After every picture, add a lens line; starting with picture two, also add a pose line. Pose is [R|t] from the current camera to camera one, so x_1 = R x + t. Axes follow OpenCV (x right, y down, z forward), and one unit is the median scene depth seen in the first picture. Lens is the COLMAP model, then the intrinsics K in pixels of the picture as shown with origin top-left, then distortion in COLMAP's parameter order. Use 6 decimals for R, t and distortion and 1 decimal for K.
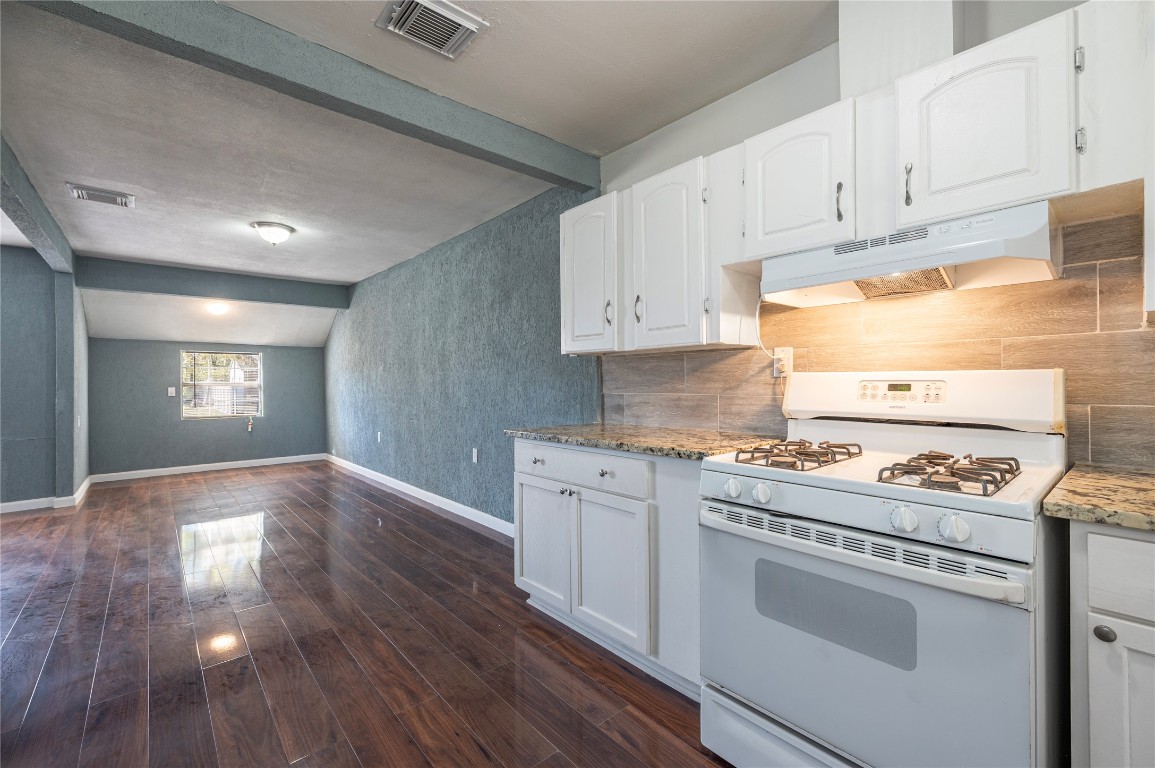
lens RADIAL K [[491.1, 0, 591.1], [0, 491.1, 383.2], [0, 0, 1]] dist [0.008430, 0.000197]
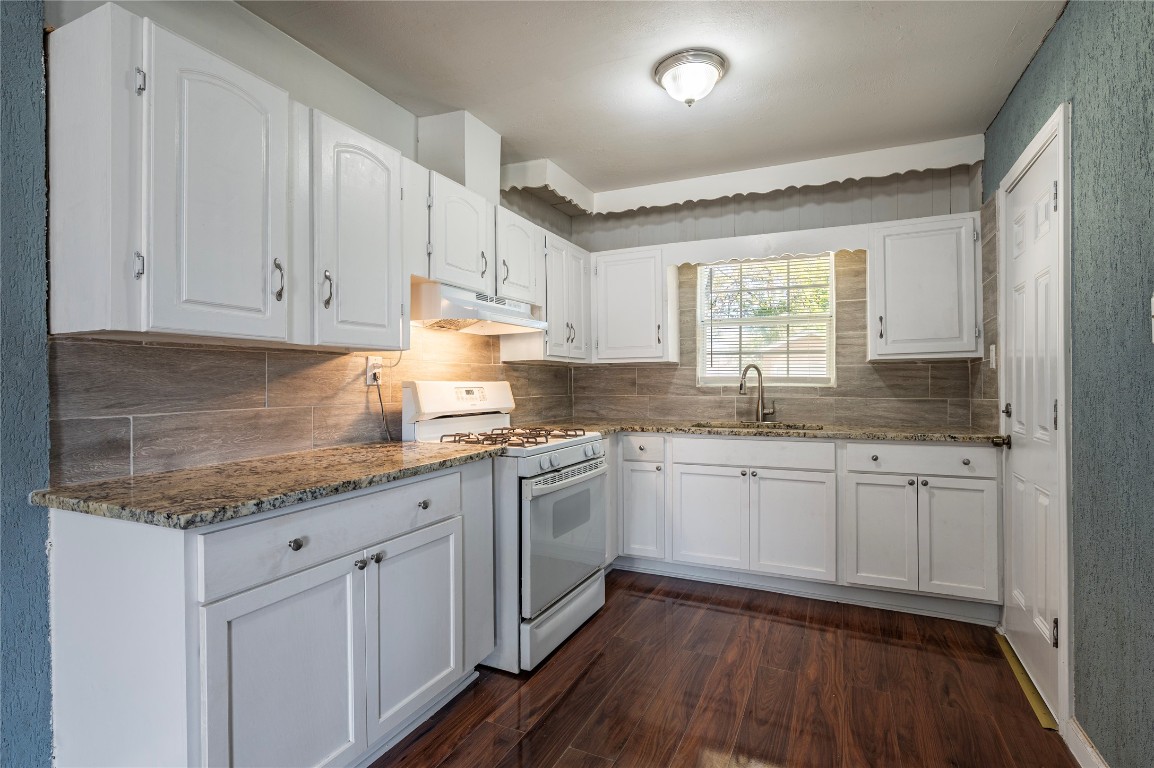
lens RADIAL K [[536.0, 0, 596.8], [0, 536.0, 381.9], [0, 0, 1]] dist [-0.000567, 0.000222]
pose [[-0.390711, 0.009418, 0.920465, -0.956438], [0.010806, 0.999926, -0.005645, -0.008721], [-0.920450, 0.007741, -0.390784, 1.165527]]
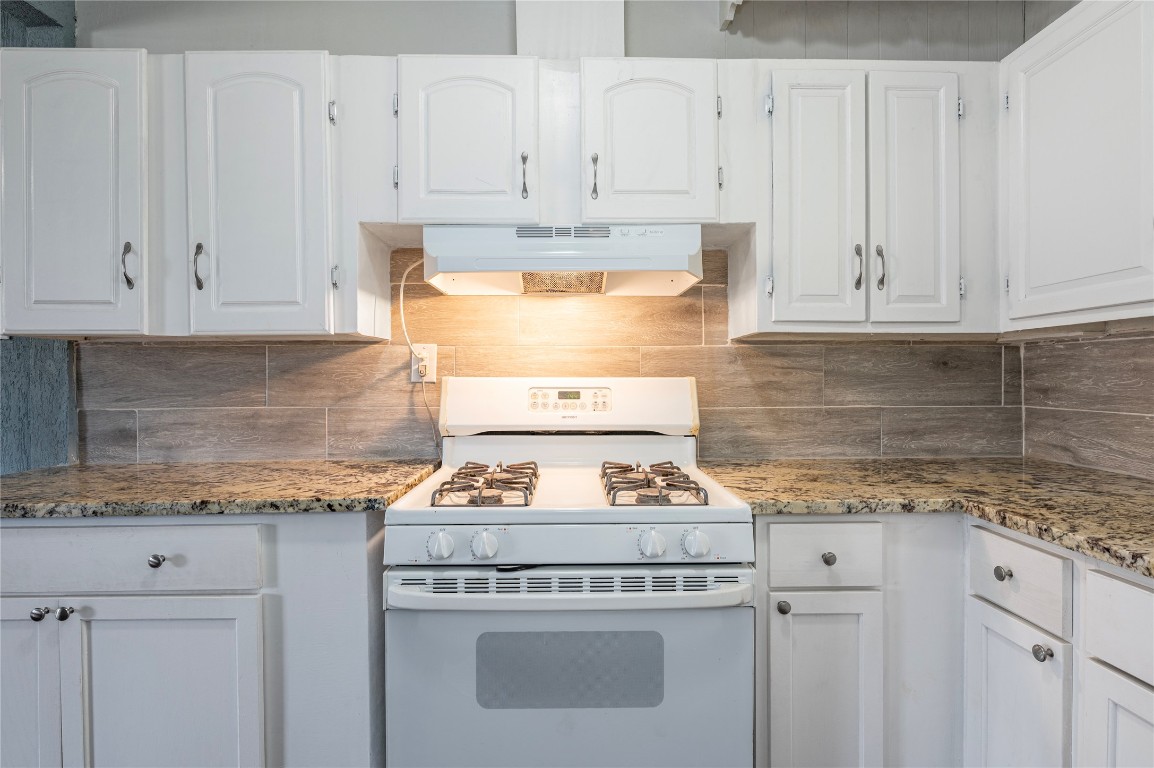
lens RADIAL K [[604.6, 0, 582.6], [0, 604.6, 381.4], [0, 0, 1]] dist [-0.003046, -0.000342]
pose [[0.655959, -0.001932, 0.754794, -0.183642], [0.001972, 0.999998, 0.000846, -0.016269], [-0.754794, 0.000934, 0.655961, 0.224254]]
